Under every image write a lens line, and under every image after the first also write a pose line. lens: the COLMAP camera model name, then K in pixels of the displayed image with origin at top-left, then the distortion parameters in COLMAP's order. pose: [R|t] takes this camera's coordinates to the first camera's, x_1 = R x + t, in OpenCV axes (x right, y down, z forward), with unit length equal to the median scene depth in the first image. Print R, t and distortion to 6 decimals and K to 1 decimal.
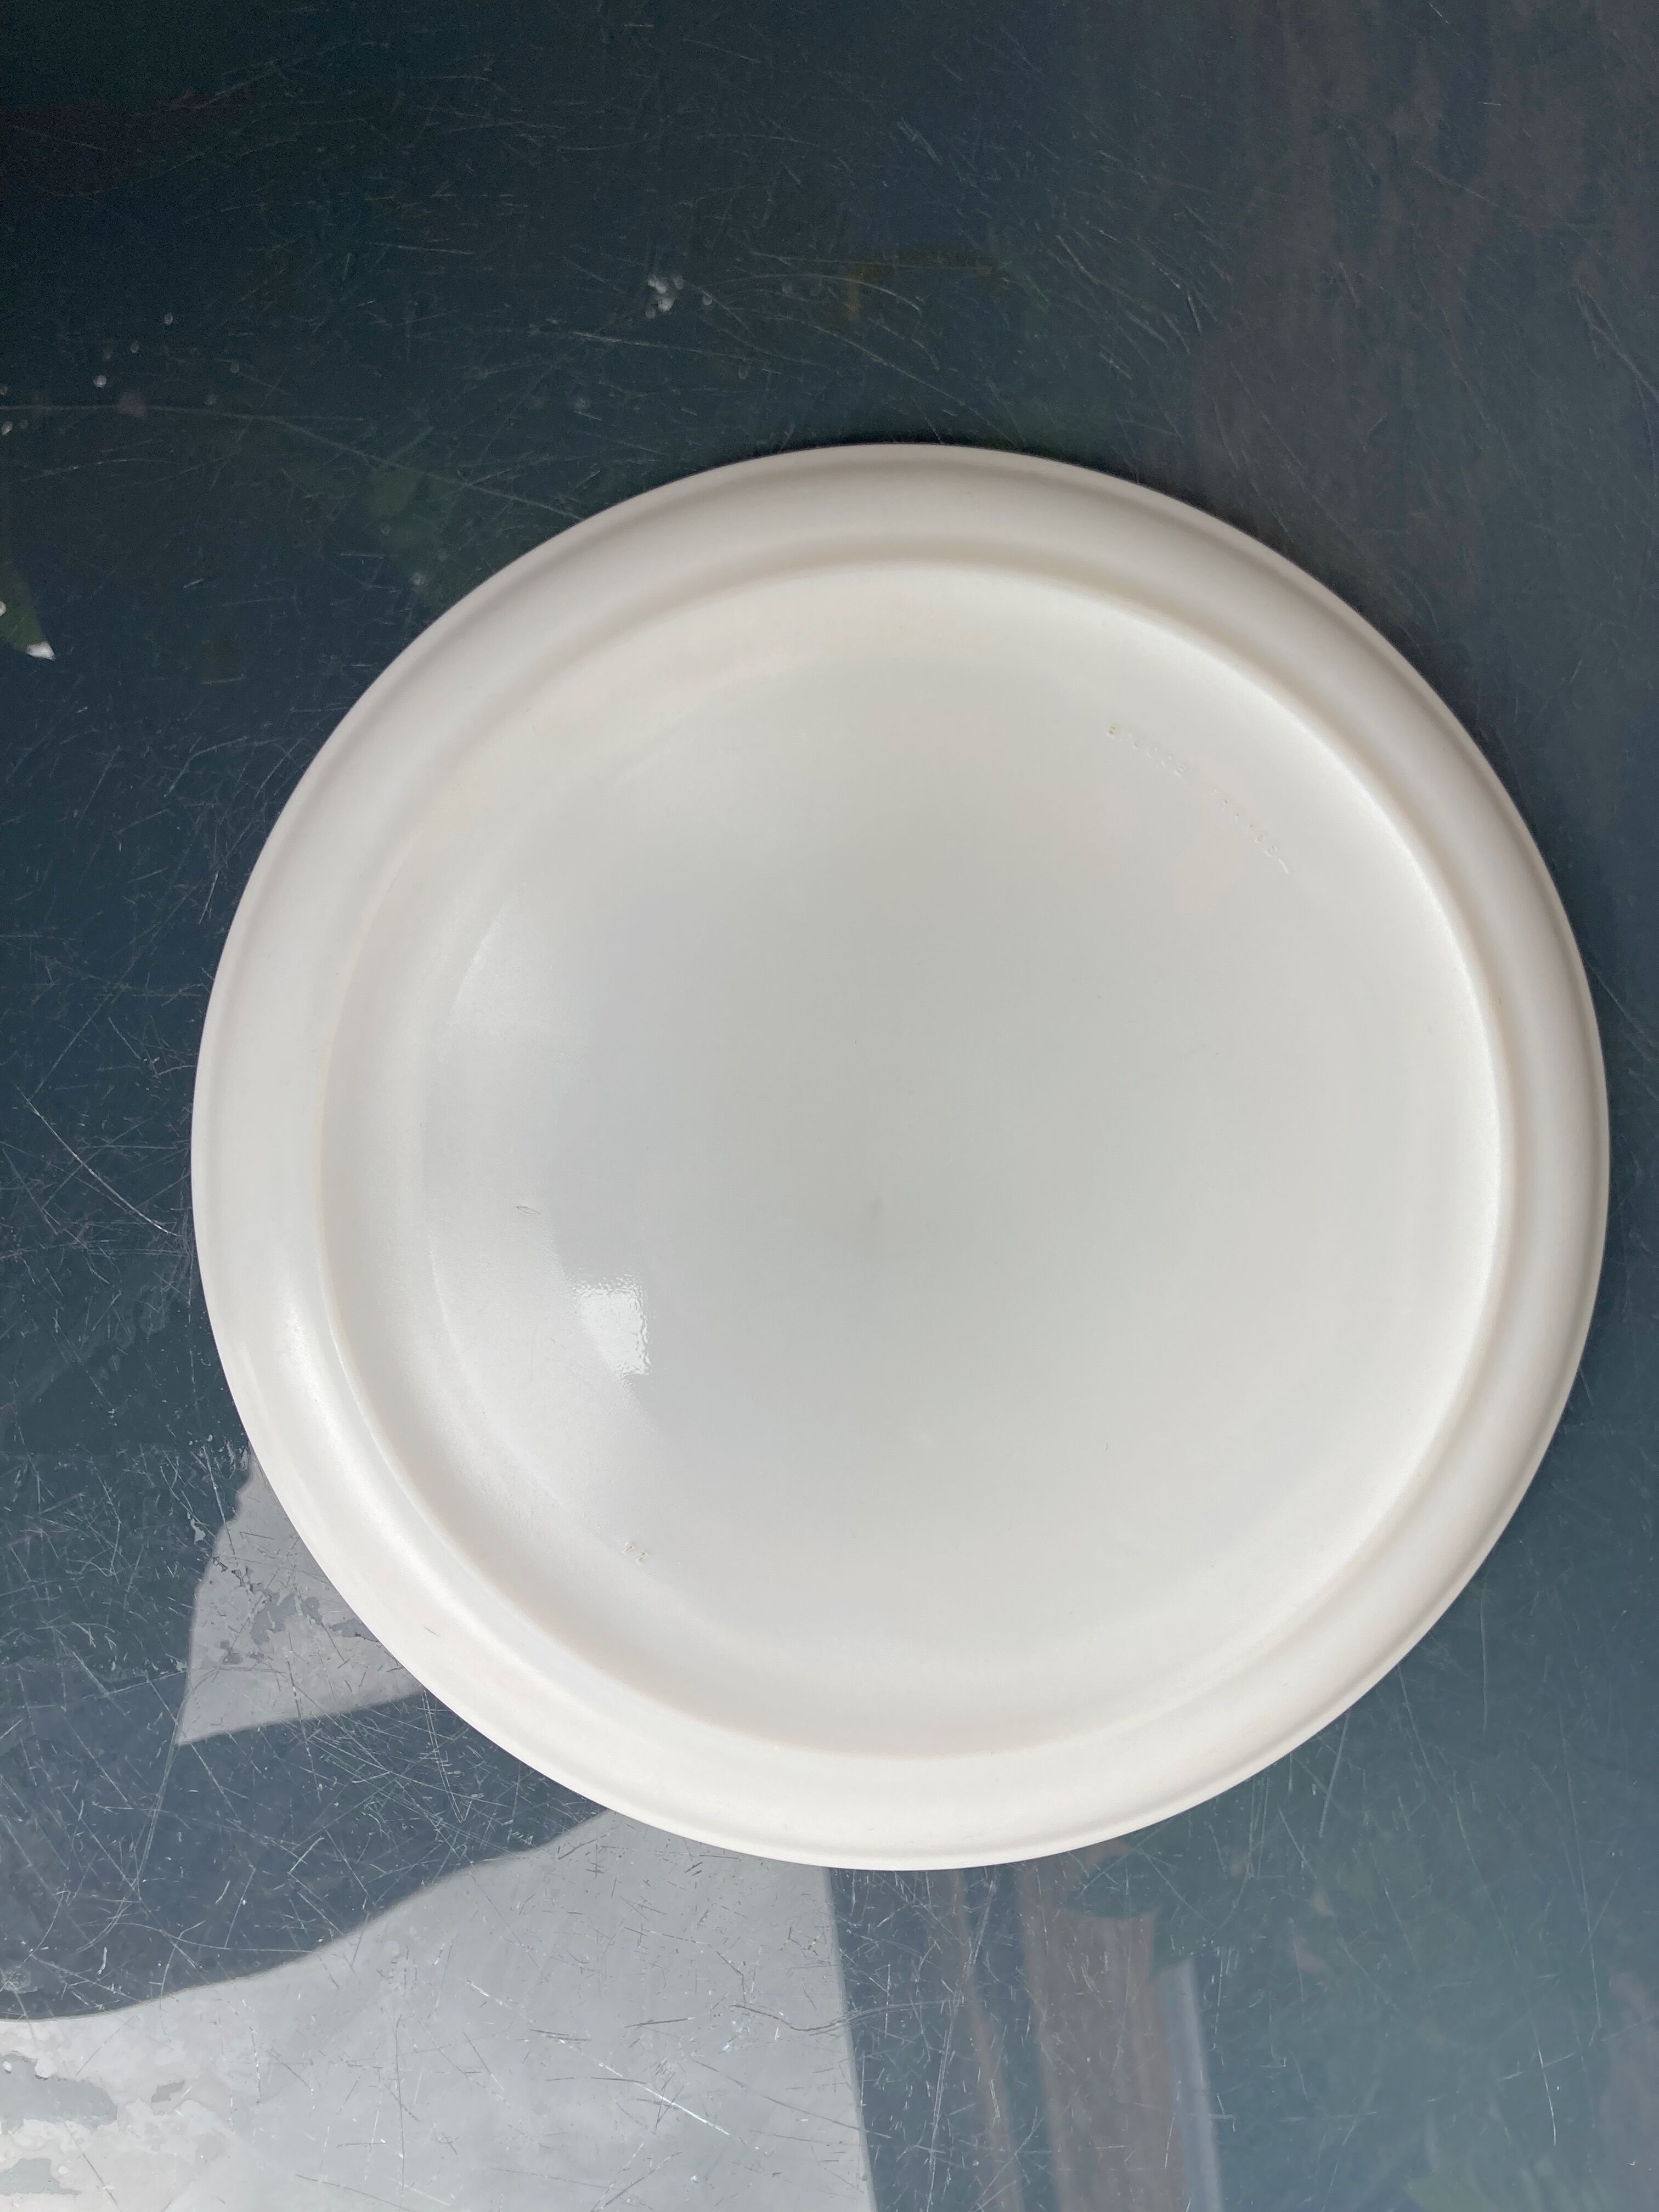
lens RADIAL K [[1817.9, 0, 823.4], [0, 1817.9, 1113.4], [0, 0, 1]] dist [0.046681, -0.056512]
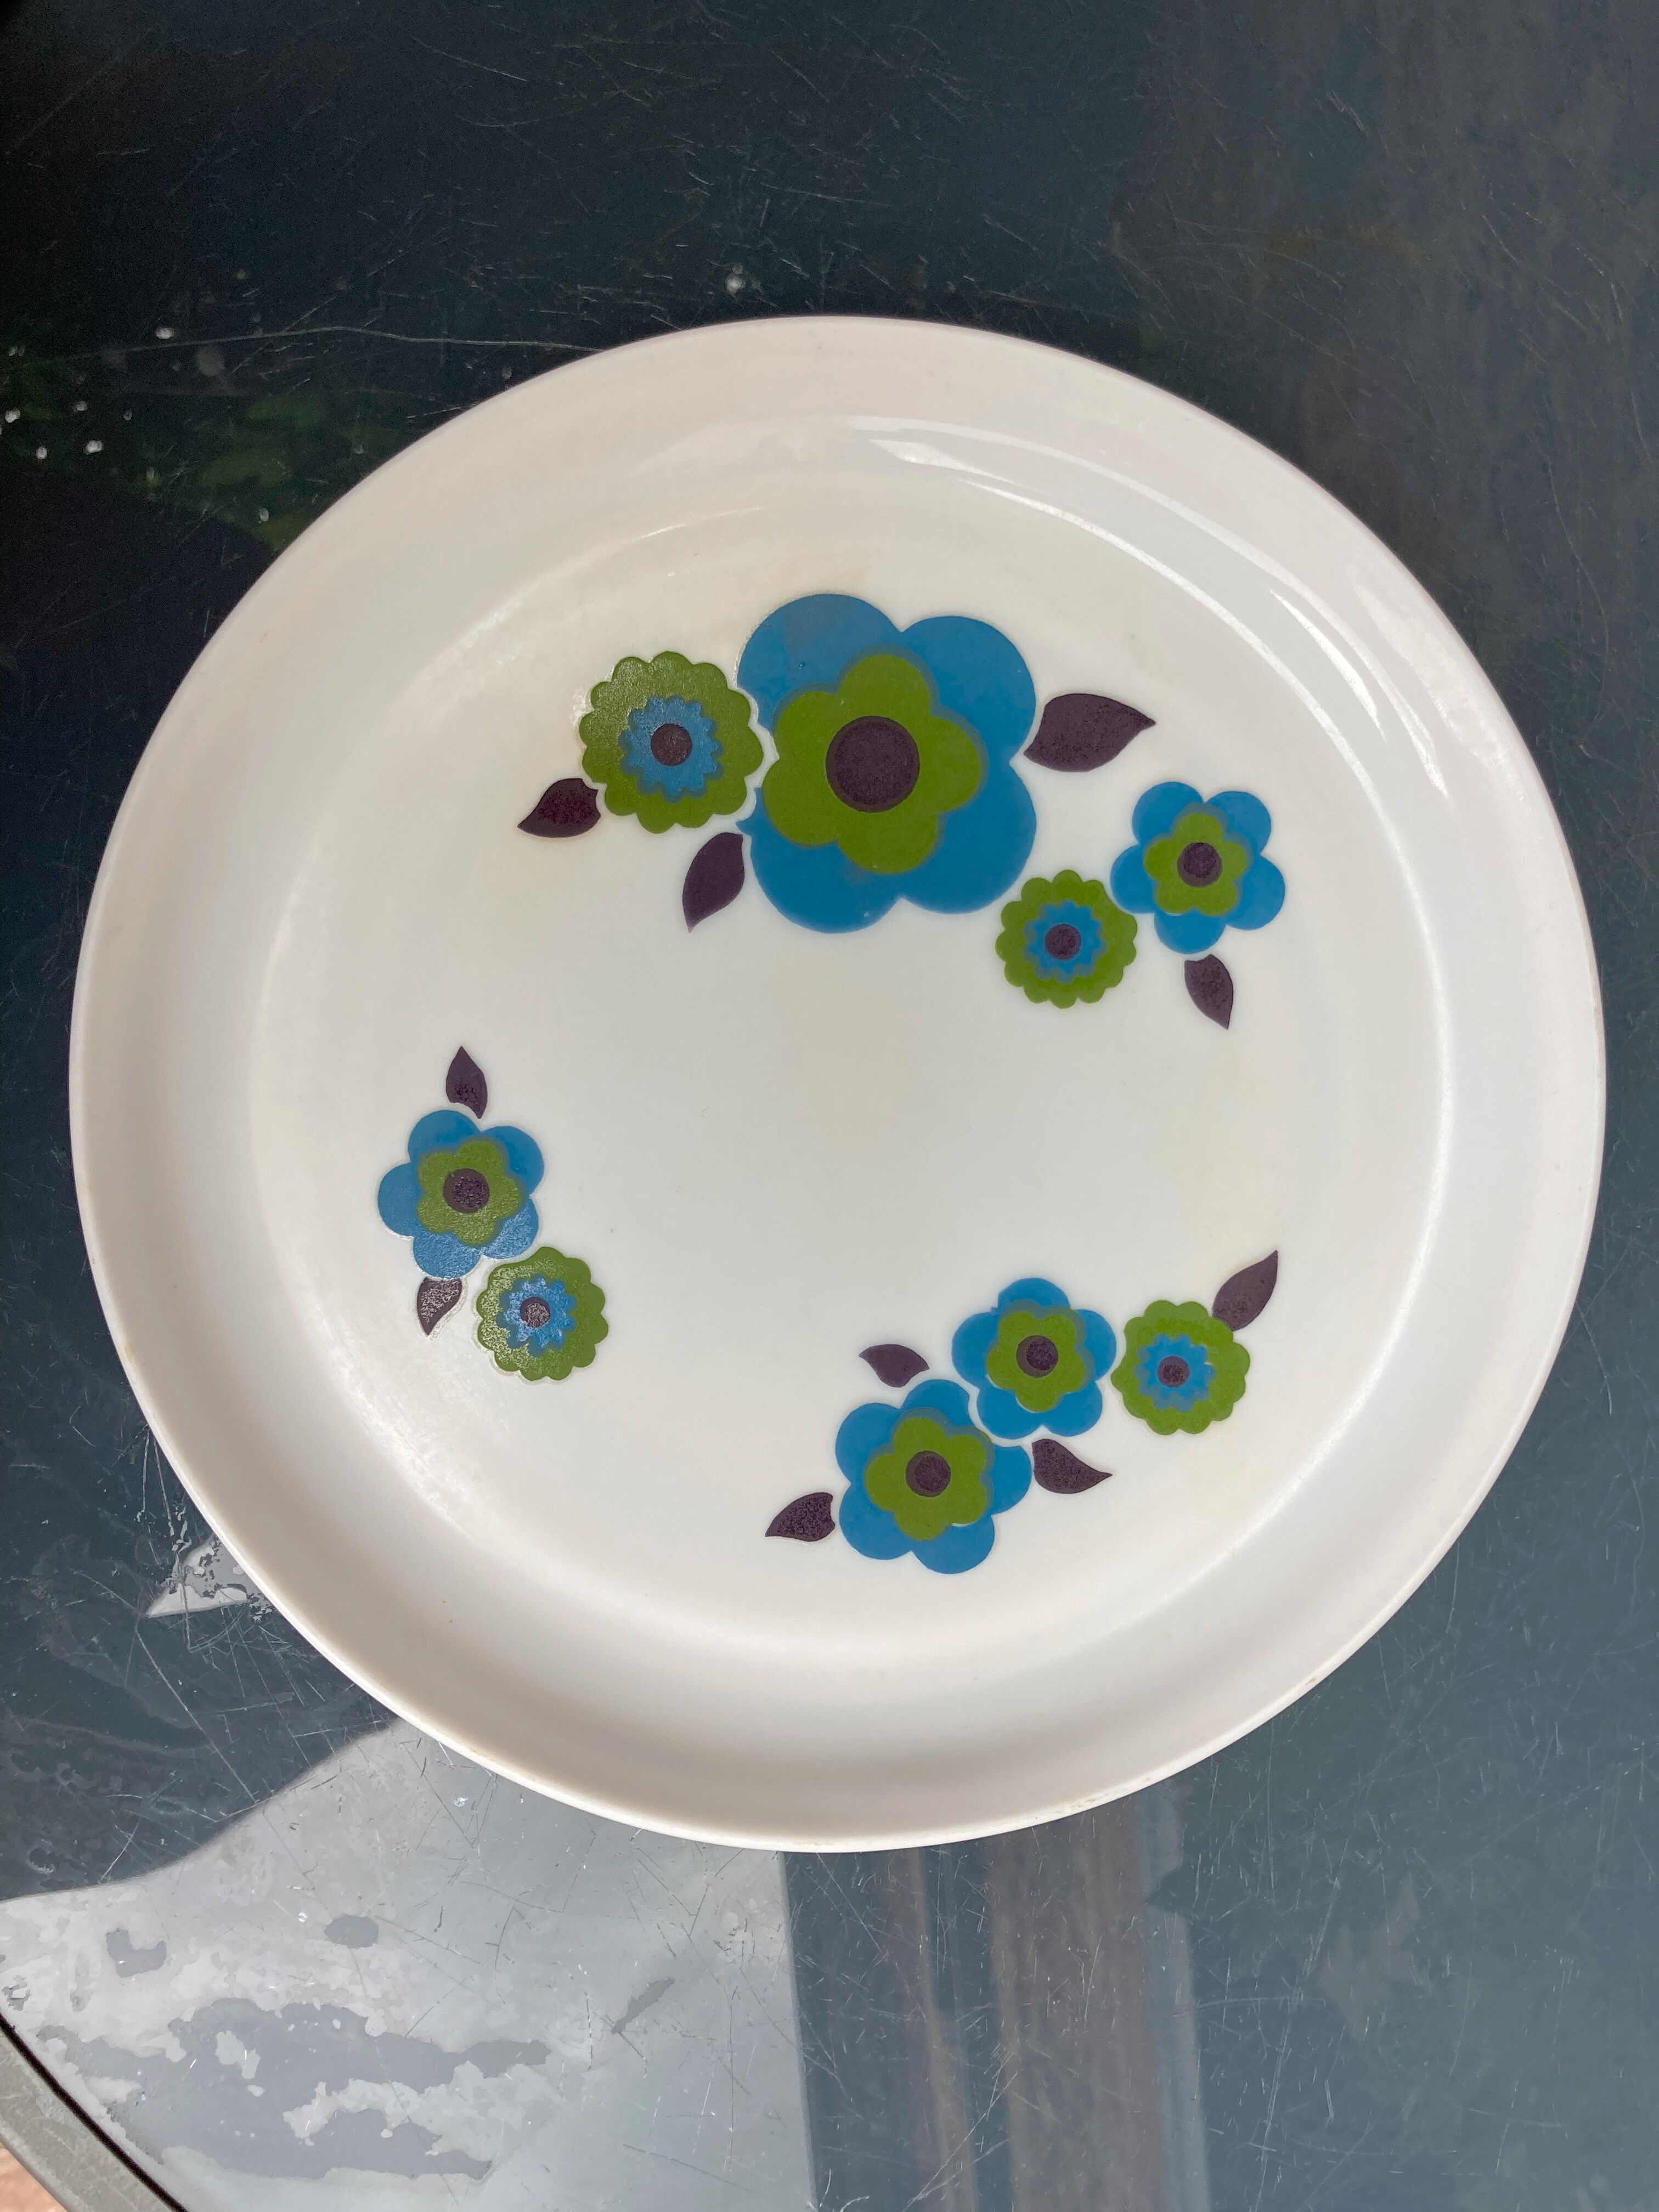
lens RADIAL K [[1821.7, 0, 829.5], [0, 1821.7, 1106.0], [0, 0, 1]] dist [0.013292, 0.002392]
pose [[0.998887, 0.046152, 0.009720, -0.210524], [-0.046174, 0.998931, 0.001997, 0.013460], [-0.009617, -0.002444, 0.999951, 0.016930]]
